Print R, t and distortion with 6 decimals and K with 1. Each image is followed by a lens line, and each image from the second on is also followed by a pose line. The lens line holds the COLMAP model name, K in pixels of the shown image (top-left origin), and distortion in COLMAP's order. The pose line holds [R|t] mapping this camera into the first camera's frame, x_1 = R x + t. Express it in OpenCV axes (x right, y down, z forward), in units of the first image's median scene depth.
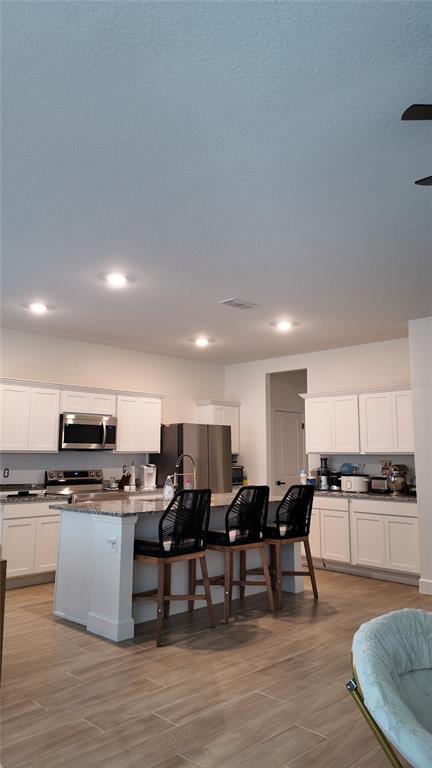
lens RADIAL K [[565.9, 0, 216.0], [0, 565.9, 384.0], [0, 0, 1]] dist [0.104624, 0.000223]
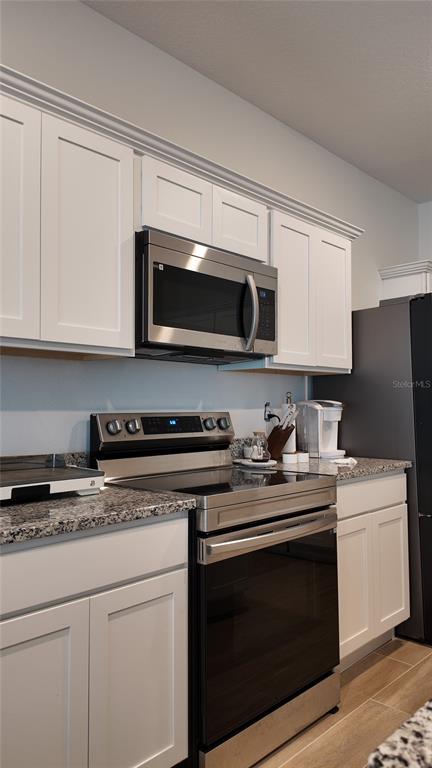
lens RADIAL K [[565.9, 0, 216.0], [0, 565.9, 384.0], [0, 0, 1]] dist [0.104624, 0.000223]
pose [[0.999580, 0.001011, 0.028950, -0.225611], [-0.003810, 0.995298, 0.096781, 0.098072], [-0.028716, -0.096850, 0.994885, 0.644649]]
